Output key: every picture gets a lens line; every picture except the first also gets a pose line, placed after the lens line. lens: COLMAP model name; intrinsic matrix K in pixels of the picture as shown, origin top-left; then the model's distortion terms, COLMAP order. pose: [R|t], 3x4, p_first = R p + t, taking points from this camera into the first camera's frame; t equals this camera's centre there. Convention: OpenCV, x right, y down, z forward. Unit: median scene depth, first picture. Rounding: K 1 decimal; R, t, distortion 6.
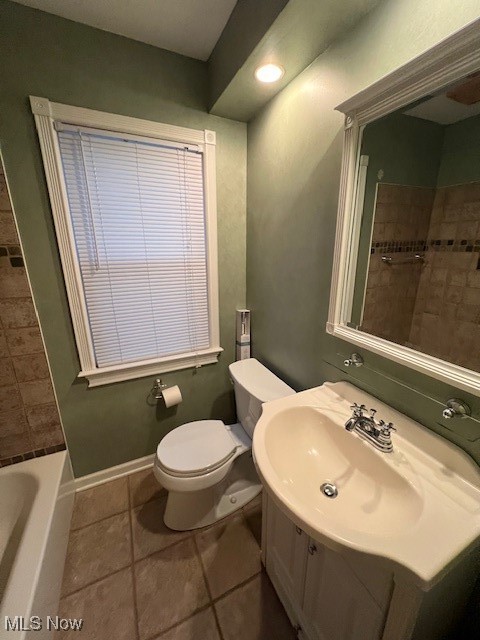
lens RADIAL K [[255.7, 0, 241.4], [0, 255.7, 318.3], [0, 0, 1]] dist [-0.003690, -0.000318]
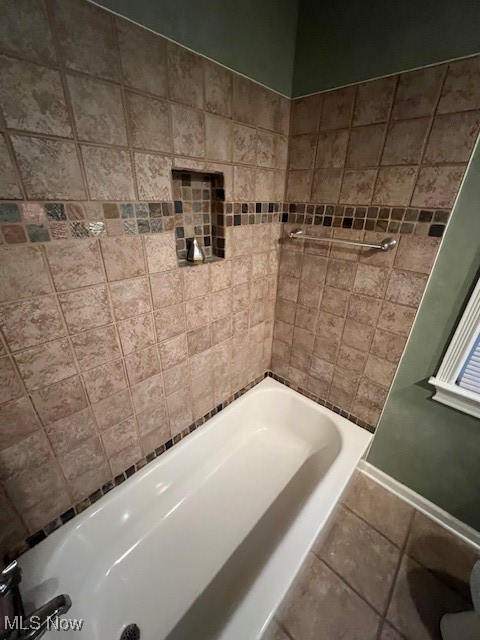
lens RADIAL K [[255.7, 0, 240.3], [0, 255.7, 320.4], [0, 0, 1]] dist [-0.003690, -0.000318]
pose [[0.358696, 0.412298, -0.837465, -0.256094], [-0.277559, 0.903698, 0.326024, -0.044608], [0.891234, 0.115502, 0.438589, 0.093503]]
